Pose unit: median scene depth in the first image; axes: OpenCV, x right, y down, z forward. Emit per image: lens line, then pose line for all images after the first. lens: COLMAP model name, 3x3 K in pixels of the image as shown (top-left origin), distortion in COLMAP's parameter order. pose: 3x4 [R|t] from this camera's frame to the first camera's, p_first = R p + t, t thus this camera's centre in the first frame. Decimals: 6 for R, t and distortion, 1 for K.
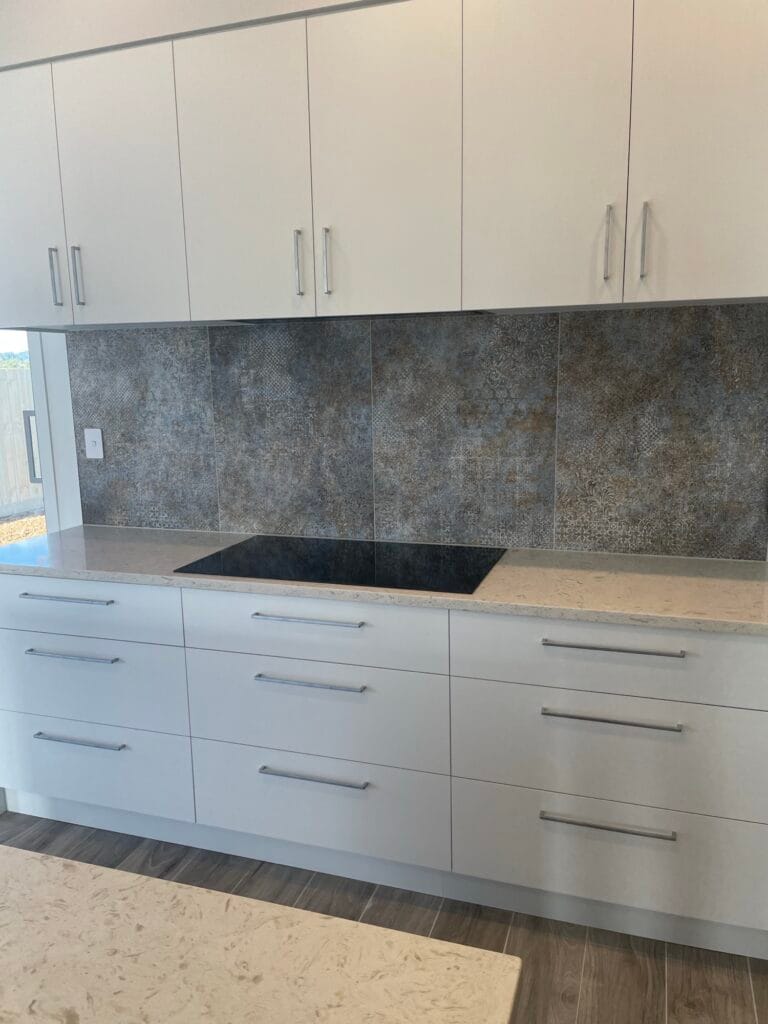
lens RADIAL K [[778.9, 0, 386.2], [0, 778.9, 506.9], [0, 0, 1]] dist [0.099197, -0.136797]
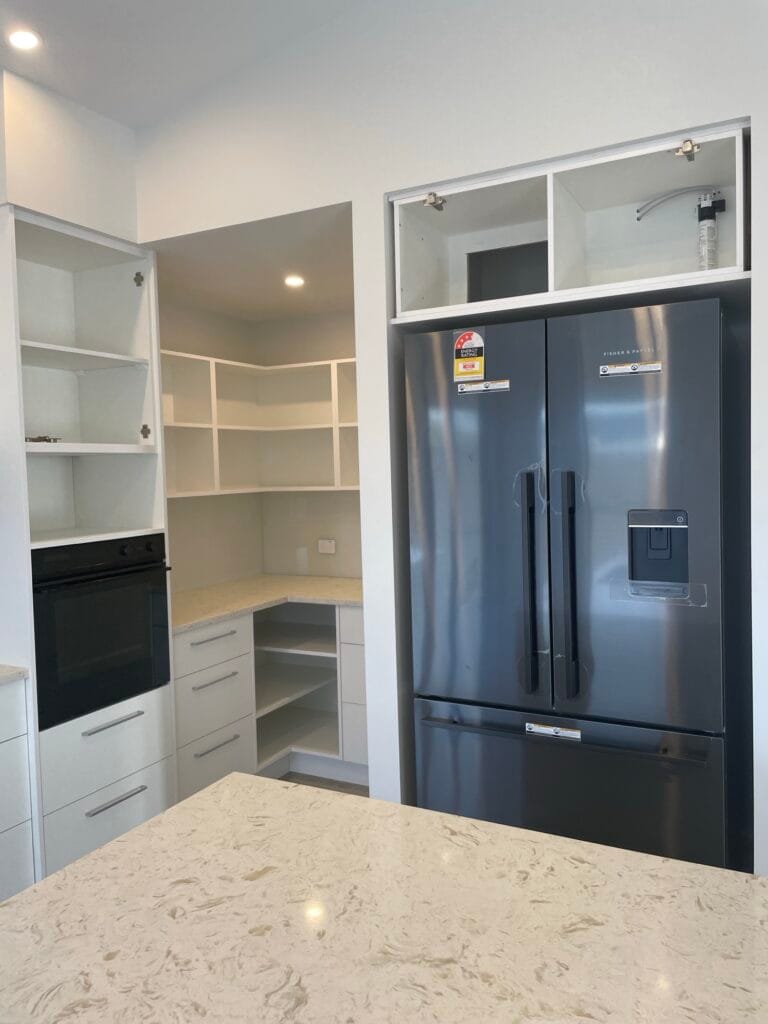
lens RADIAL K [[778.9, 0, 386.2], [0, 778.9, 506.9], [0, 0, 1]] dist [0.099197, -0.136797]
pose [[0.158302, -0.037721, 0.986670, -0.525896], [0.194524, 0.980878, 0.006290, -0.014301], [-0.968040, 0.190936, 0.162612, 0.042315]]
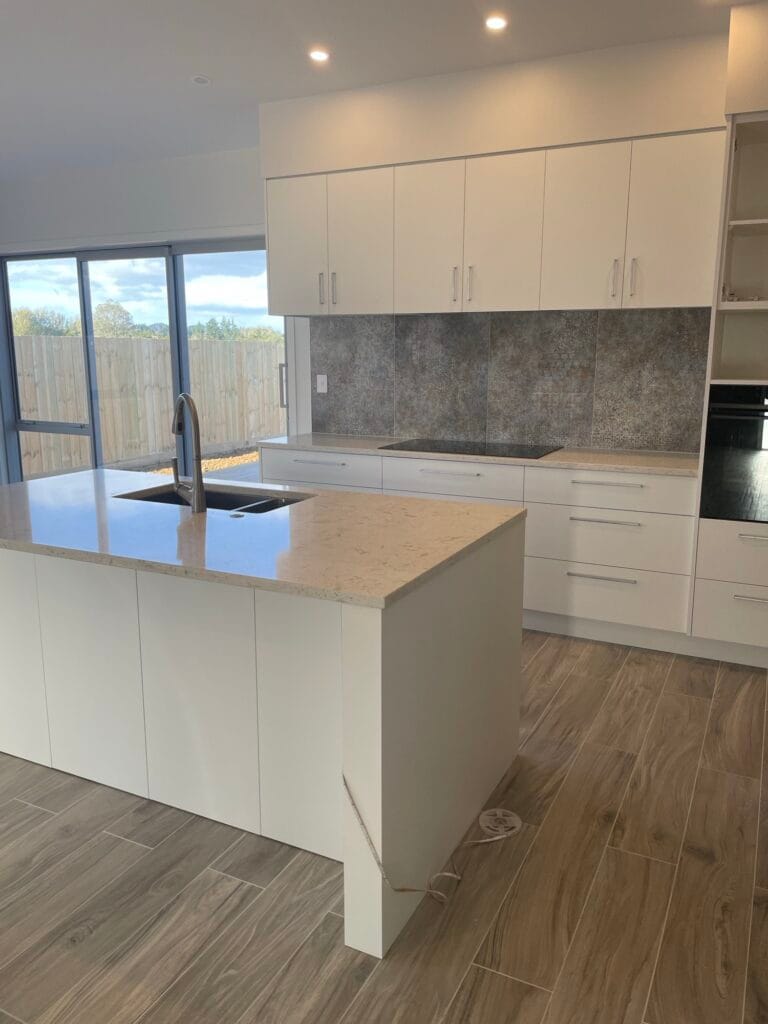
lens RADIAL K [[778.9, 0, 386.2], [0, 778.9, 506.9], [0, 0, 1]] dist [0.099197, -0.136797]
pose [[0.989984, 0.046231, -0.133396, 0.002607], [-0.042182, 0.998564, 0.033024, 0.140363], [0.134731, -0.027067, 0.990512, -0.746945]]
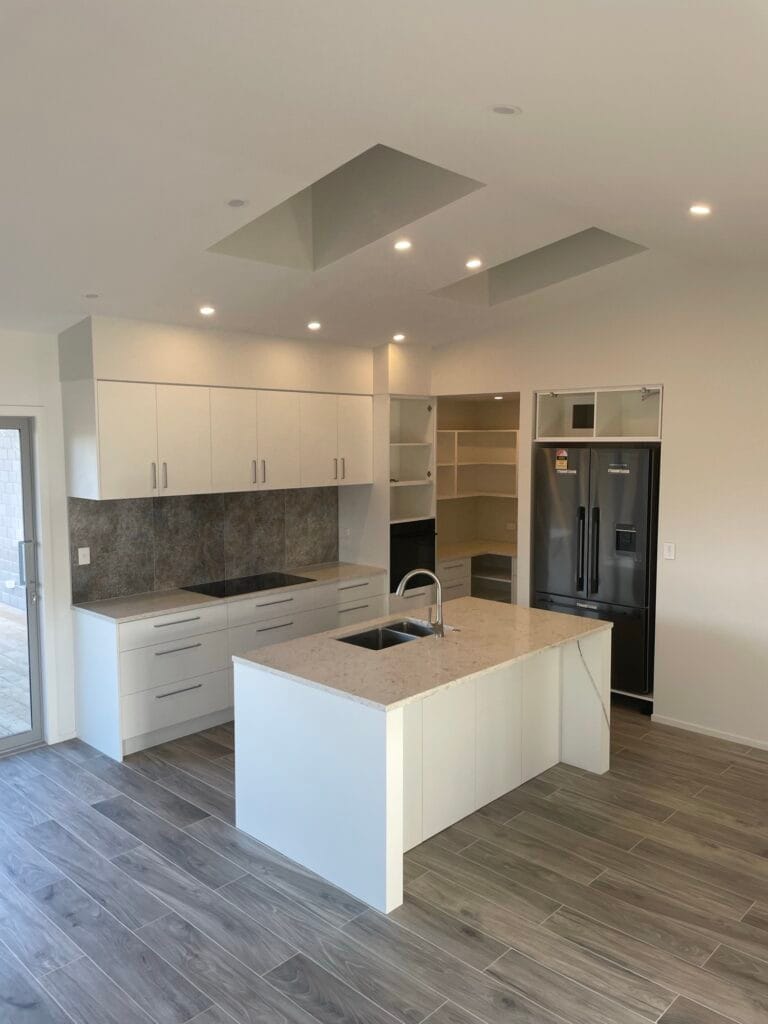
lens RADIAL K [[778.9, 0, 386.2], [0, 778.9, 506.9], [0, 0, 1]] dist [0.099197, -0.136797]
pose [[0.417879, -0.065904, 0.906109, -1.923021], [0.149864, 0.988703, 0.002797, -0.105789], [-0.896057, 0.134624, 0.423035, -0.428206]]
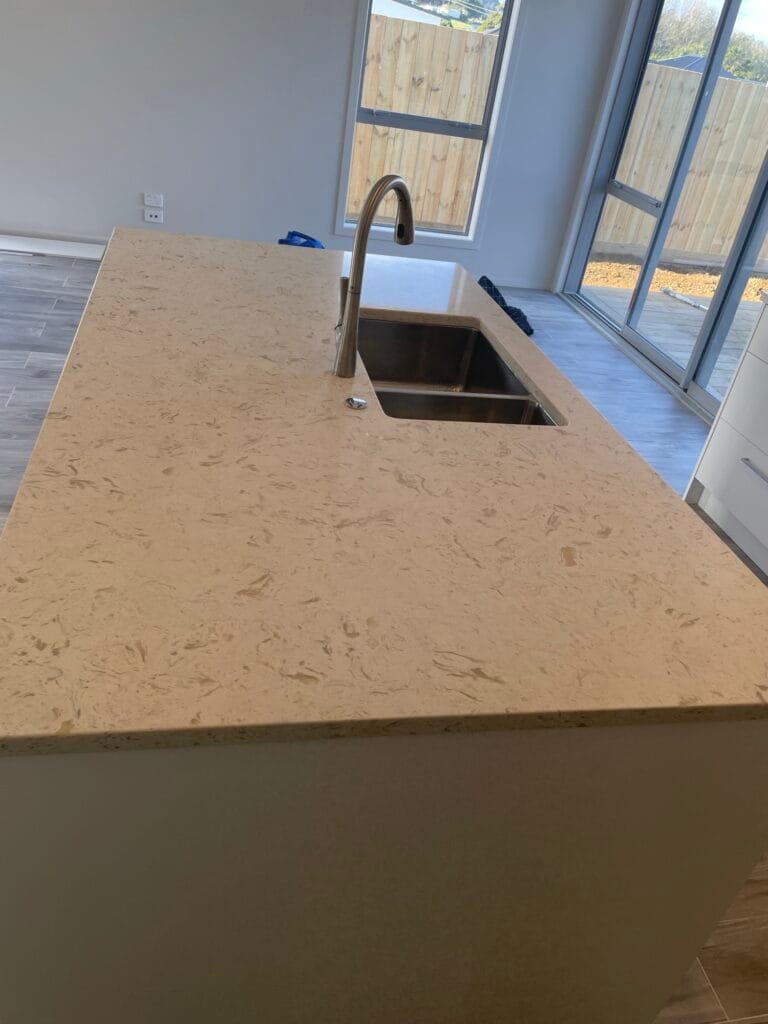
lens RADIAL K [[778.9, 0, 386.2], [0, 778.9, 506.9], [0, 0, 1]] dist [0.099197, -0.136797]
pose [[0.487717, 0.531987, -0.692187, 0.150308], [-0.303107, 0.846746, 0.437204, -0.006560], [0.818693, -0.003425, 0.574221, -0.116204]]
